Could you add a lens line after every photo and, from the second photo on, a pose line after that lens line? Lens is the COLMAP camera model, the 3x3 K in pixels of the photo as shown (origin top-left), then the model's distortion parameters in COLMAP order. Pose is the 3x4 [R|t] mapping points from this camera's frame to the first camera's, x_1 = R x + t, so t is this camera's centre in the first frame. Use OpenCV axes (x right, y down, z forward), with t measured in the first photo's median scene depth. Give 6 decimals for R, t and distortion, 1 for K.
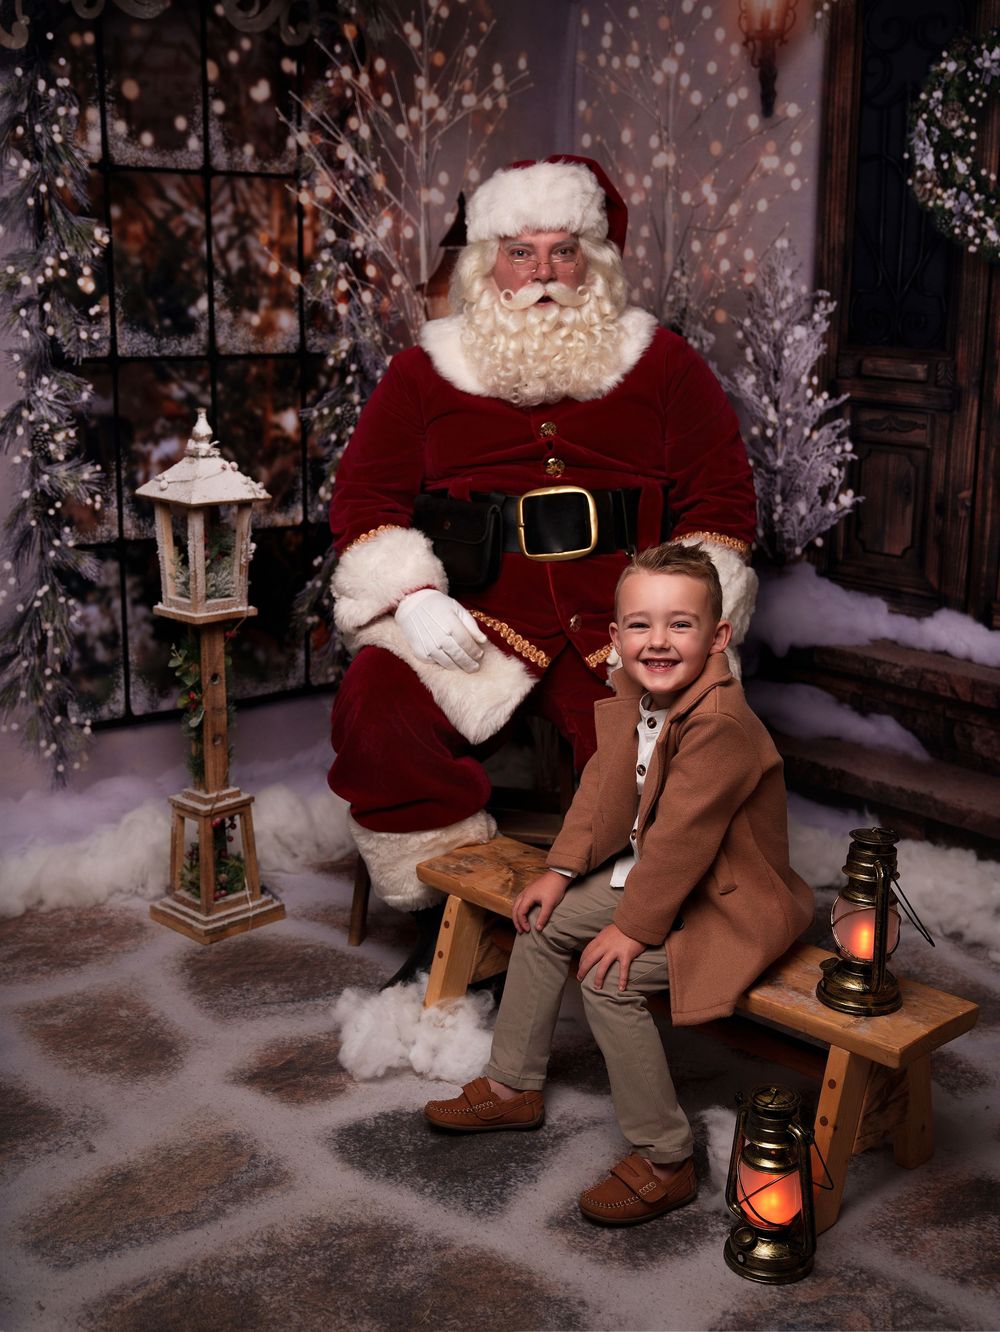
lens RADIAL K [[1620.8, 0, 509.3], [0, 1620.8, 639.5], [0, 0, 1]] dist [-0.025413, 0.000000]
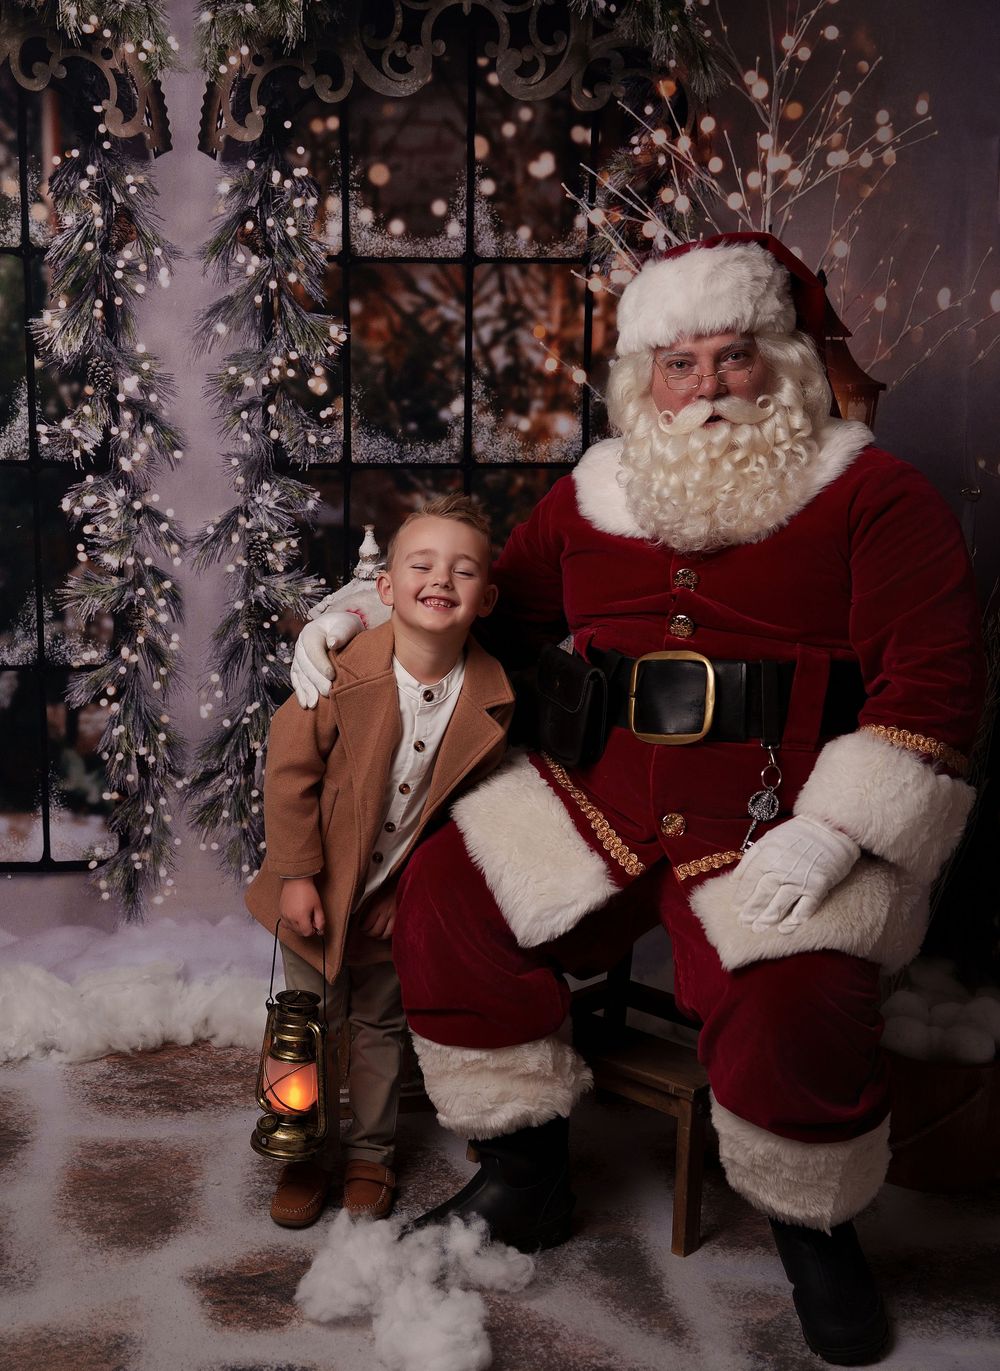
lens RADIAL K [[1789.9, 0, 387.1], [0, 1789.9, 672.4], [0, 0, 1]] dist [-0.024271, 0.000000]
pose [[0.833953, 0.092978, -0.543946, 0.330212], [-0.113653, 0.993511, -0.004424, -0.052838], [0.540005, 0.065510, 0.839108, 0.160197]]
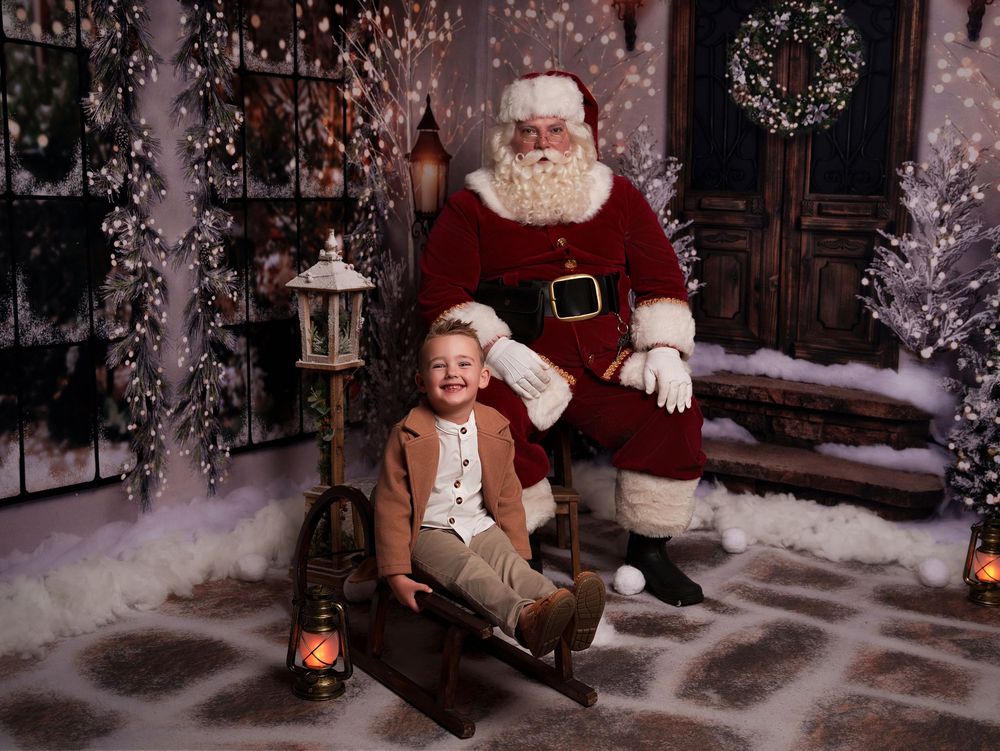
lens RADIAL K [[1251.1, 0, 506.7], [0, 1251.1, 360.6], [0, 0, 1]] dist [-0.024210, 0.000000]
pose [[0.963537, -0.038933, 0.264728, -0.312715], [0.057453, 0.996385, -0.062574, 0.056849], [-0.261335, 0.075502, 0.962291, -0.146171]]
